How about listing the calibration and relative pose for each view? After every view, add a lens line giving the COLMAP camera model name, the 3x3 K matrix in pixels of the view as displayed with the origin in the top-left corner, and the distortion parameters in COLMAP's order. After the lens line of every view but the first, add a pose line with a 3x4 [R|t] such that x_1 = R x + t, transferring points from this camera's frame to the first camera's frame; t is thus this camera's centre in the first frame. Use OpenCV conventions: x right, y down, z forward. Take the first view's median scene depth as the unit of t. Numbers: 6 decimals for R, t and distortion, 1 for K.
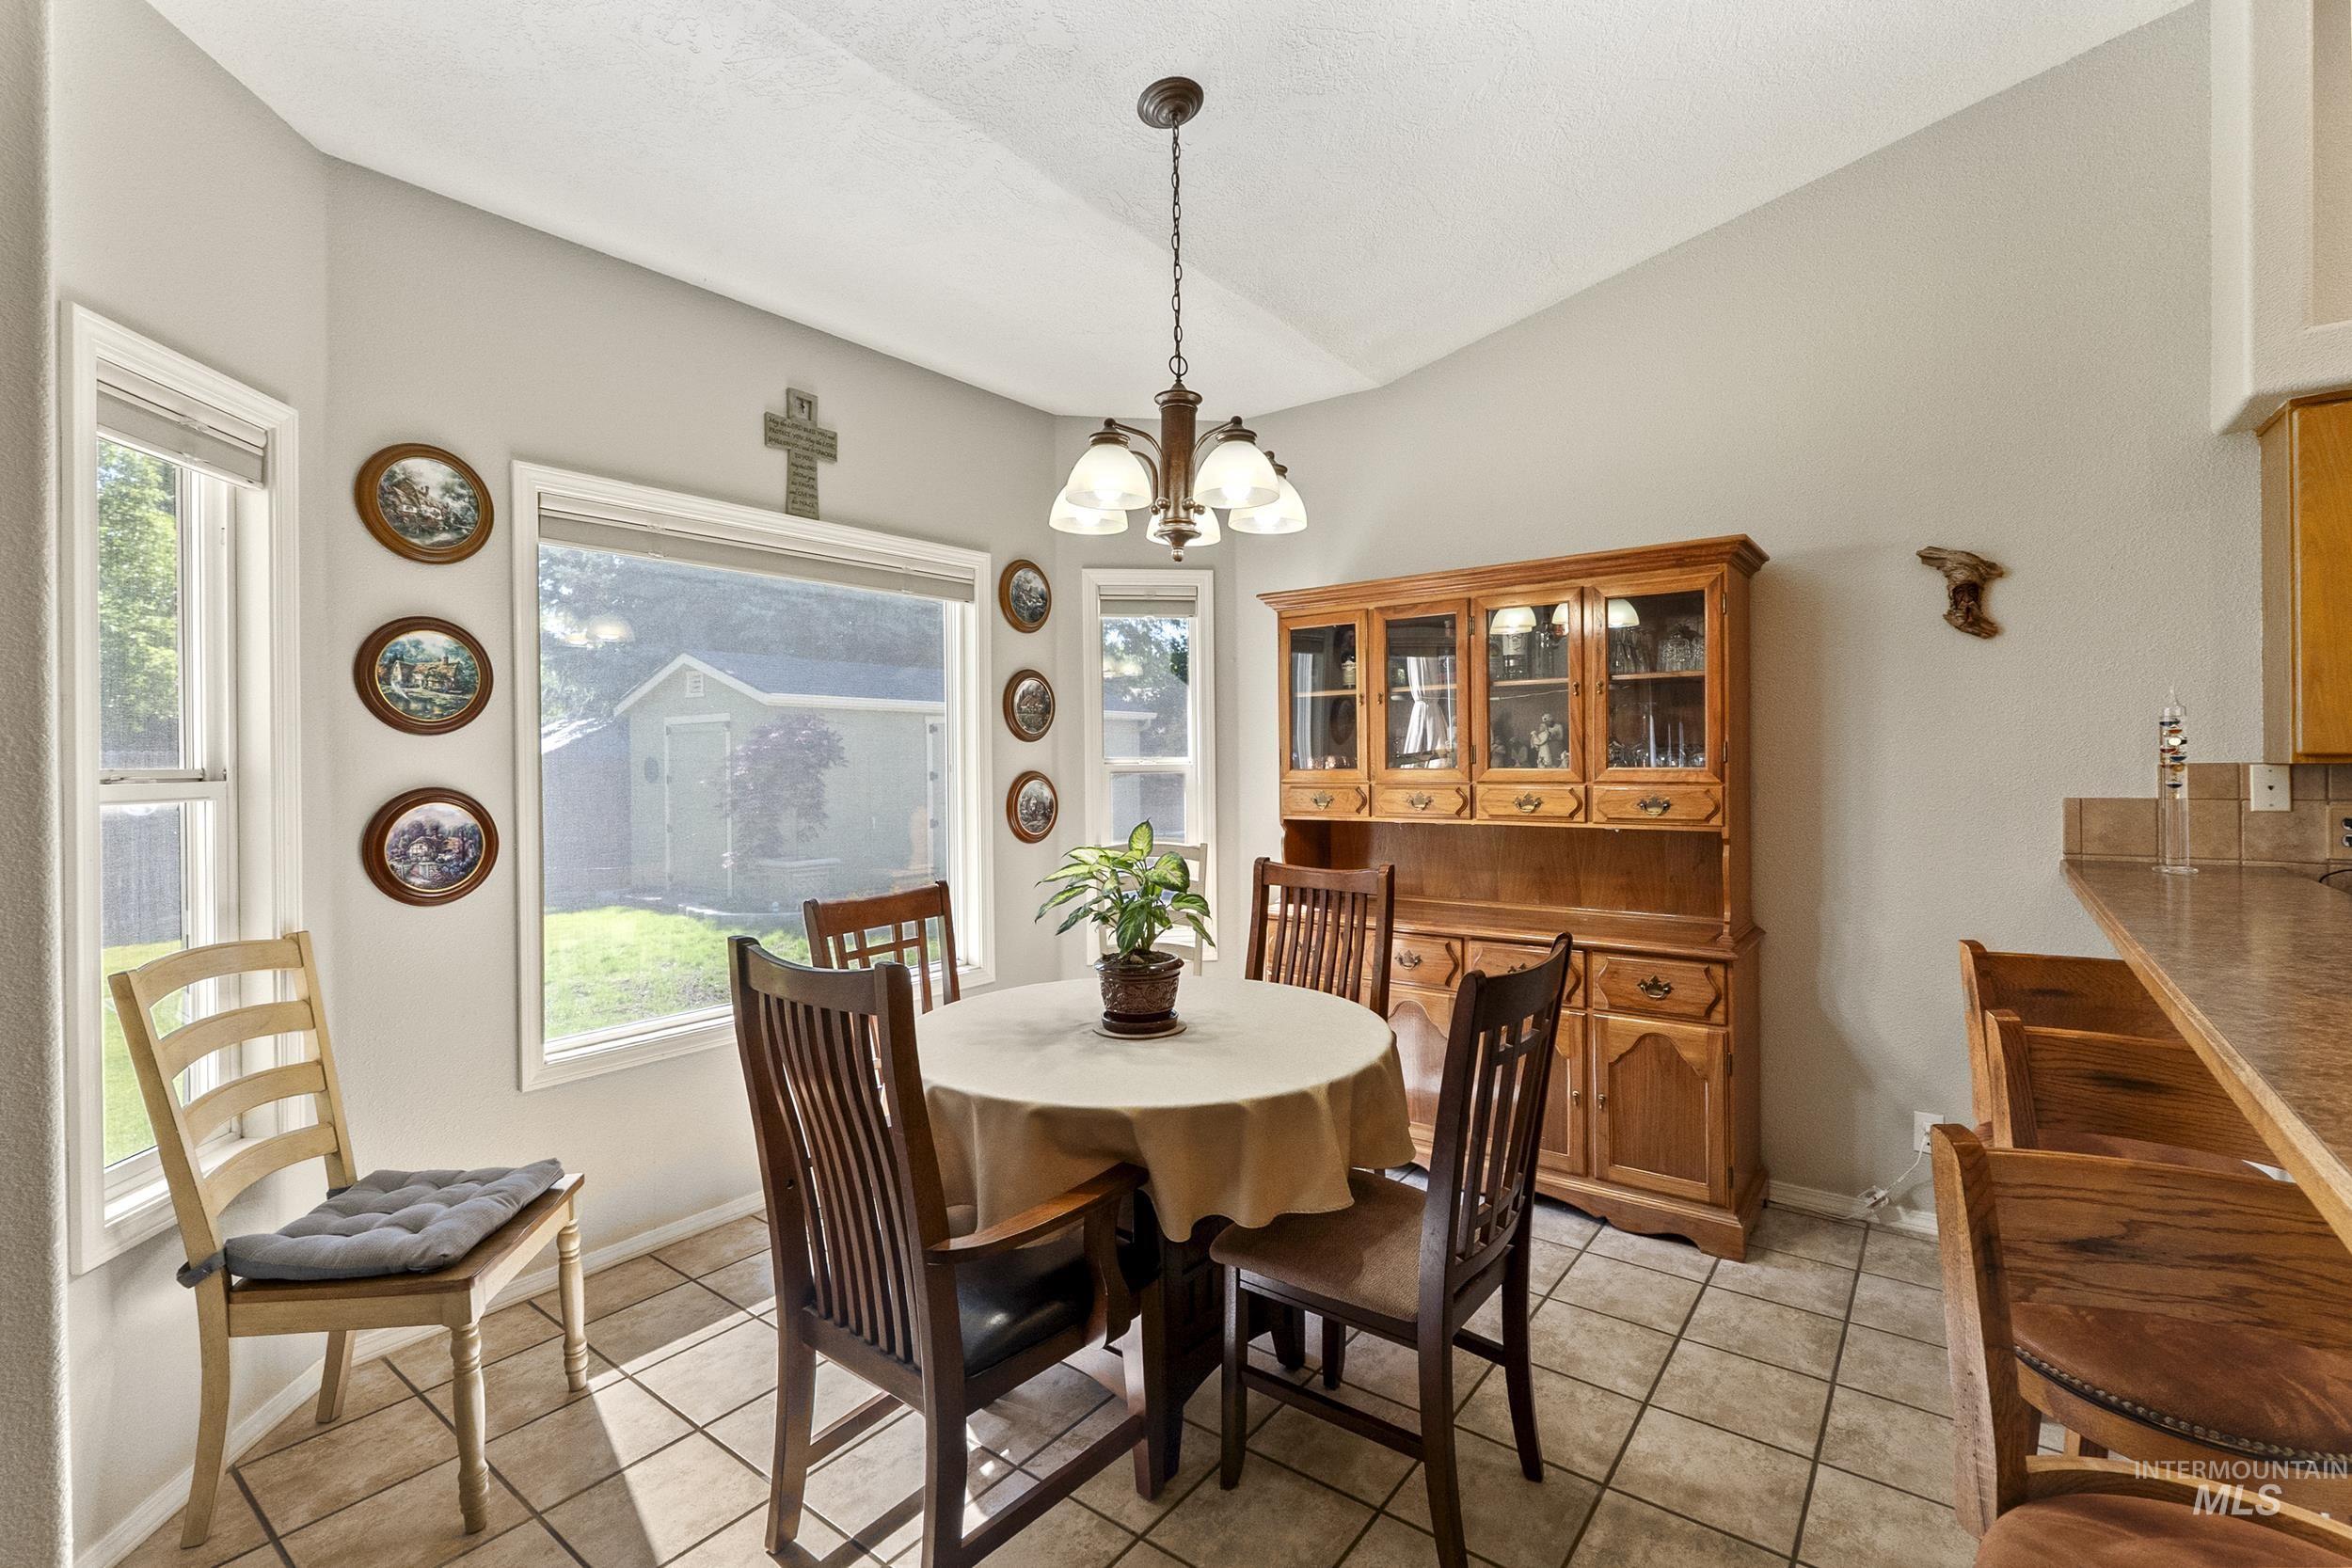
lens RADIAL K [[1041.6, 0, 1184.9], [0, 1041.6, 763.2], [0, 0, 1]] dist [-0.004185, -0.000810]
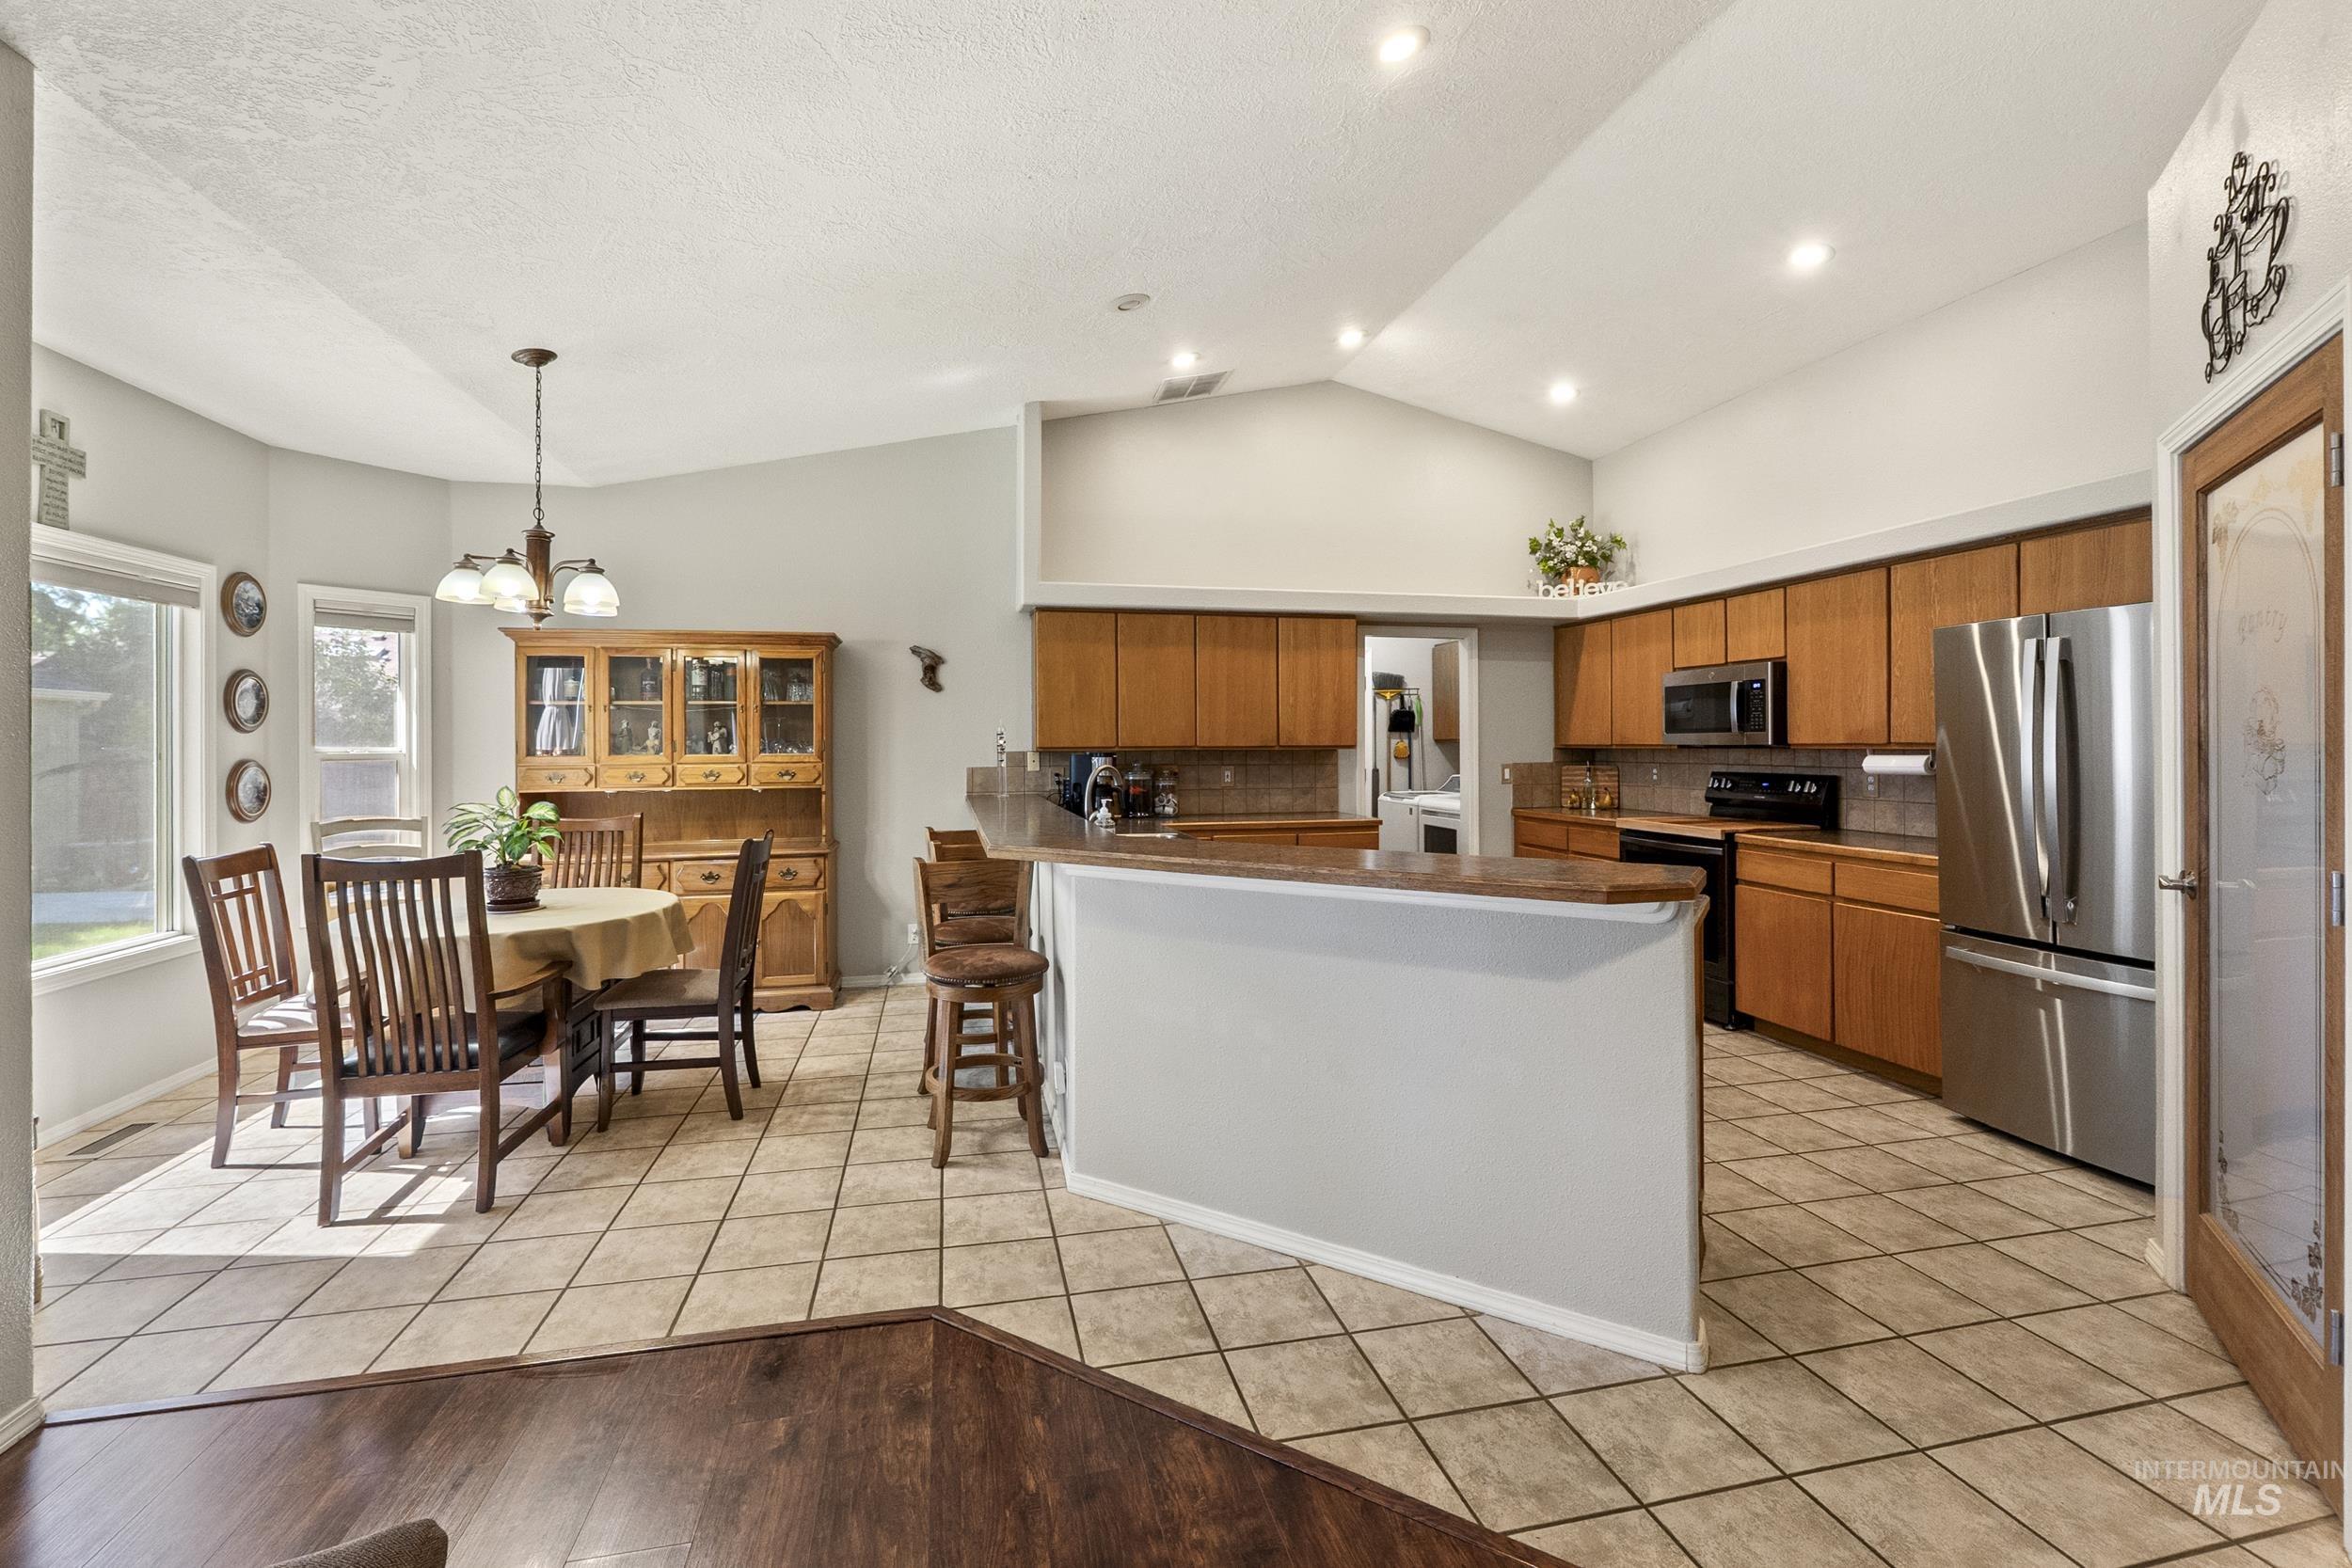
lens RADIAL K [[1005.4, 0, 1172.3], [0, 1005.4, 740.5], [0, 0, 1]] dist [-0.002994, -0.000163]
pose [[0.644926, 0.008473, 0.764198, -0.471879], [0.002364, 0.999912, -0.013081, 0.006078], [-0.764241, 0.010243, 0.644849, -0.668633]]
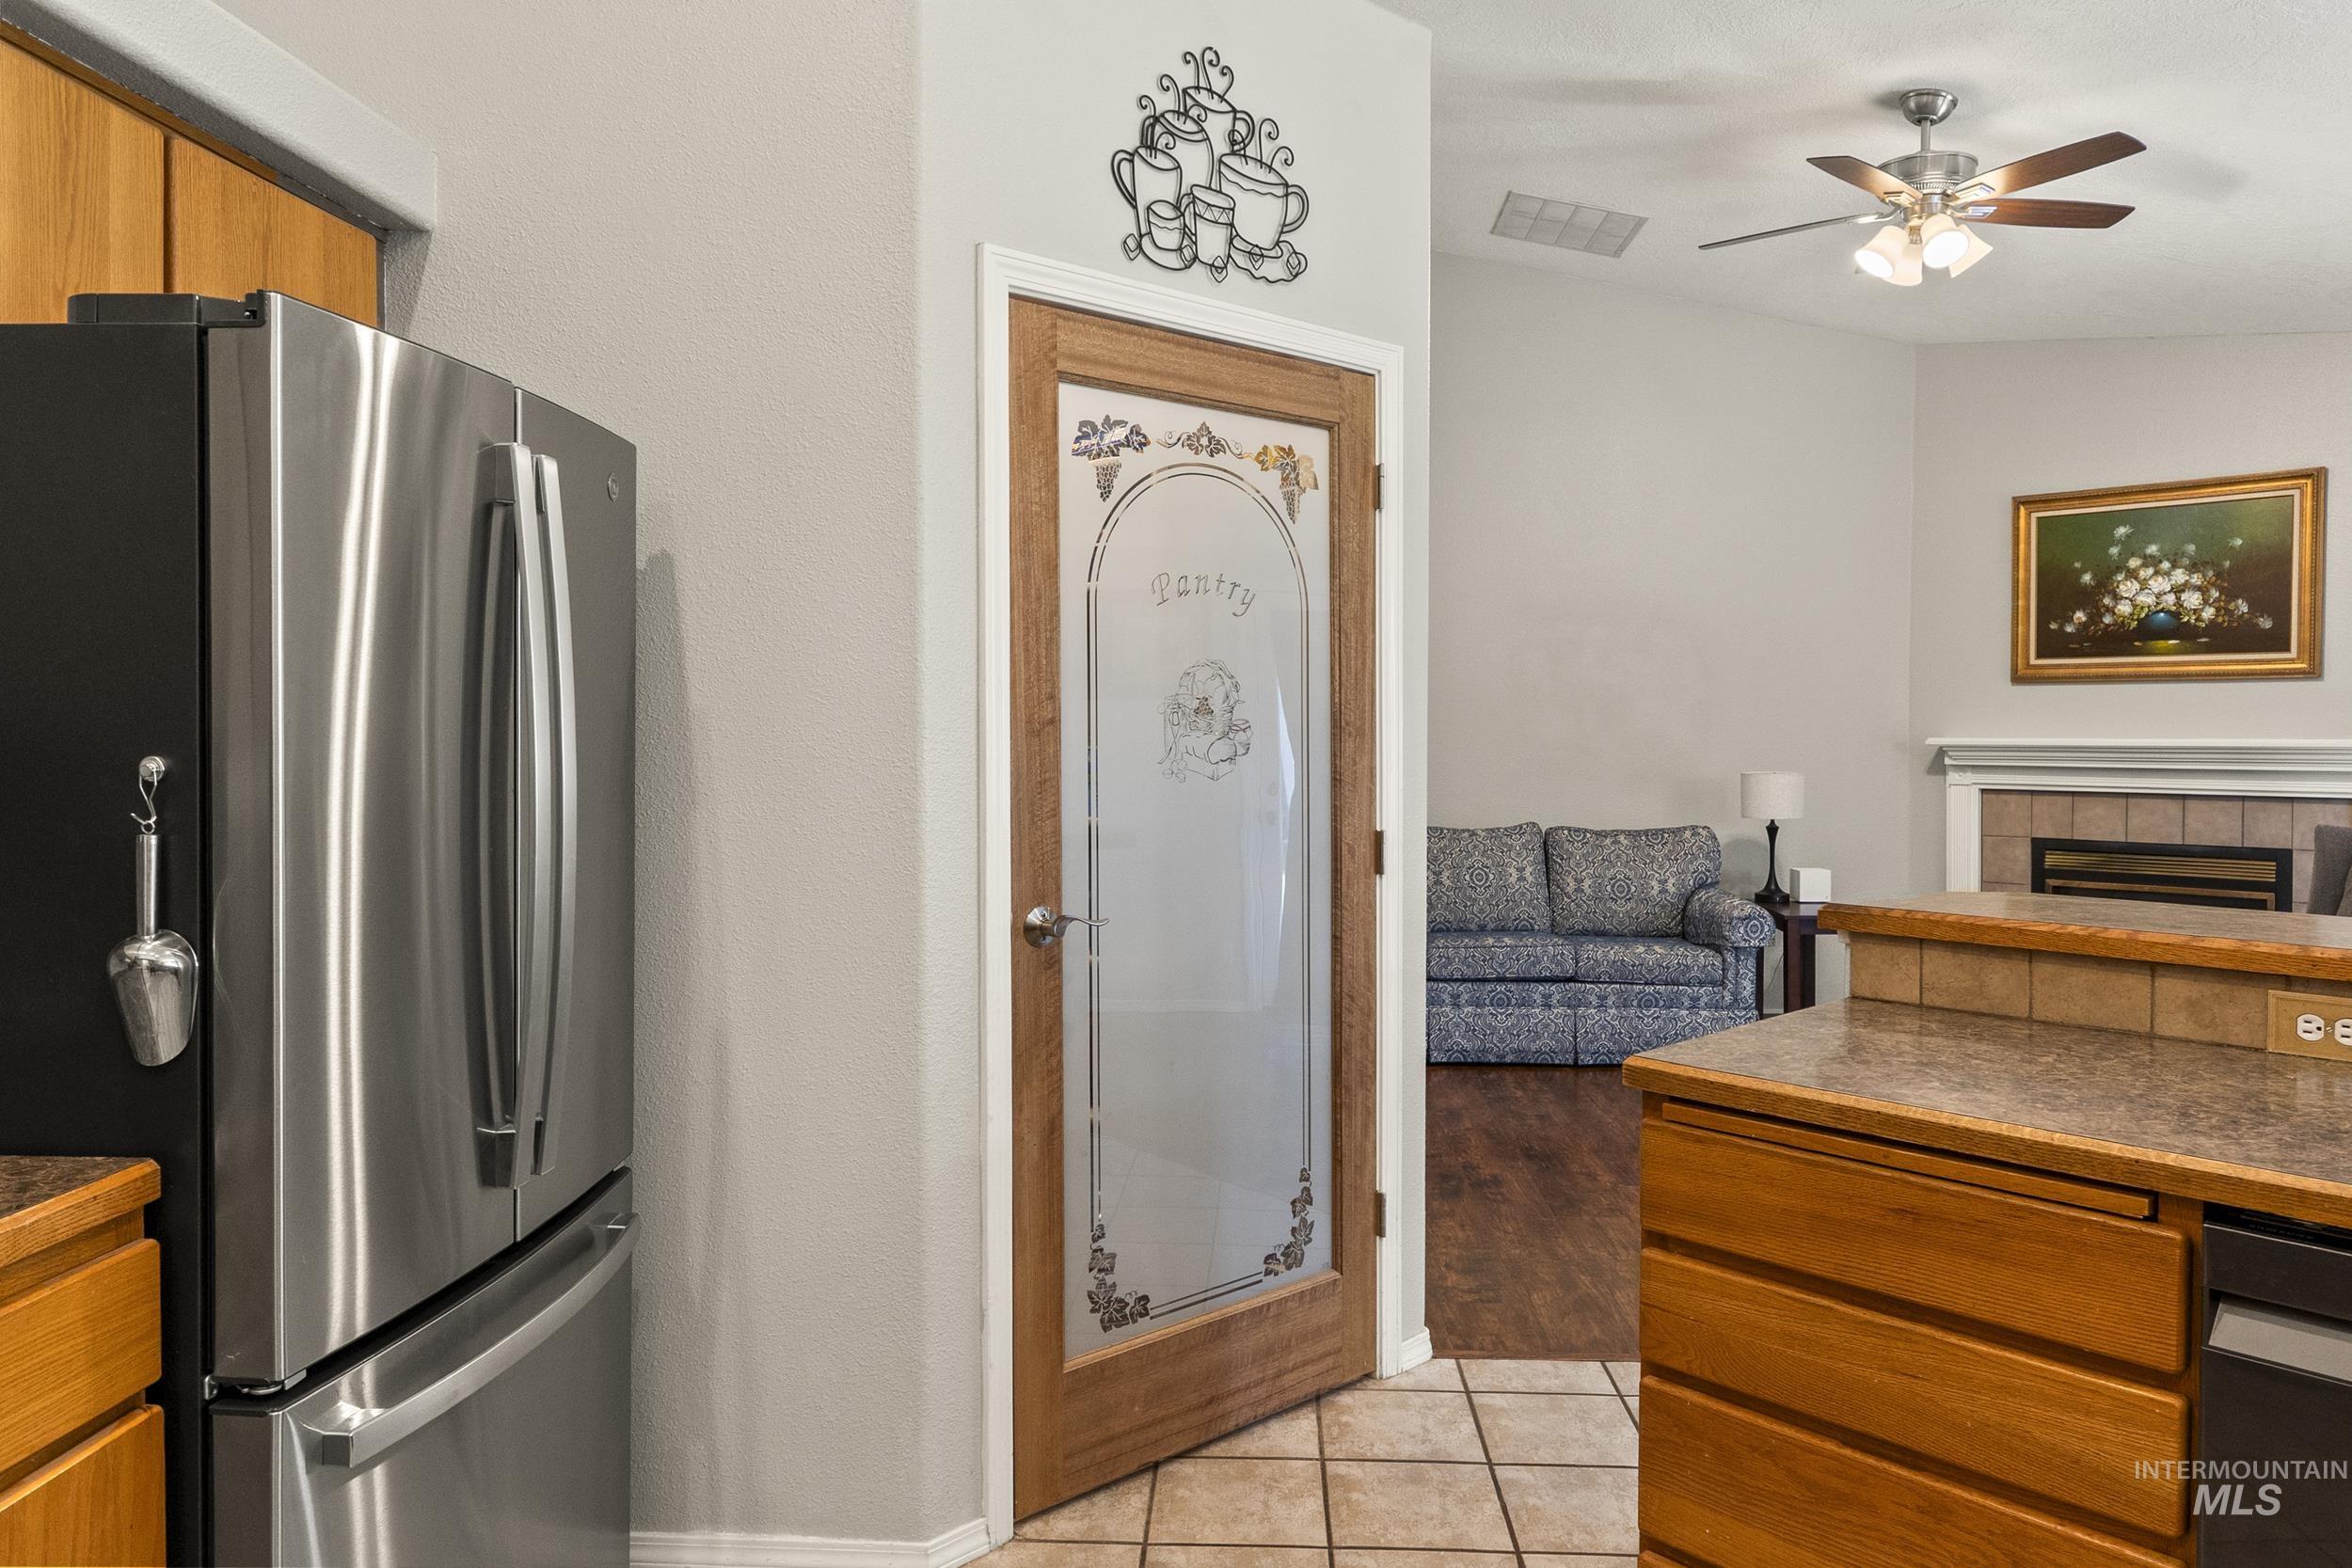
lens RADIAL K [[1558.0, 0, 1181.0], [0, 1558.0, 760.3], [0, 0, 1]] dist [-0.006446, 0.009291]
pose [[-0.826564, 0.022331, -0.562399, 1.171183], [0.005873, 0.999500, 0.031056, -0.006908], [0.562812, 0.022367, -0.826282, 0.024650]]
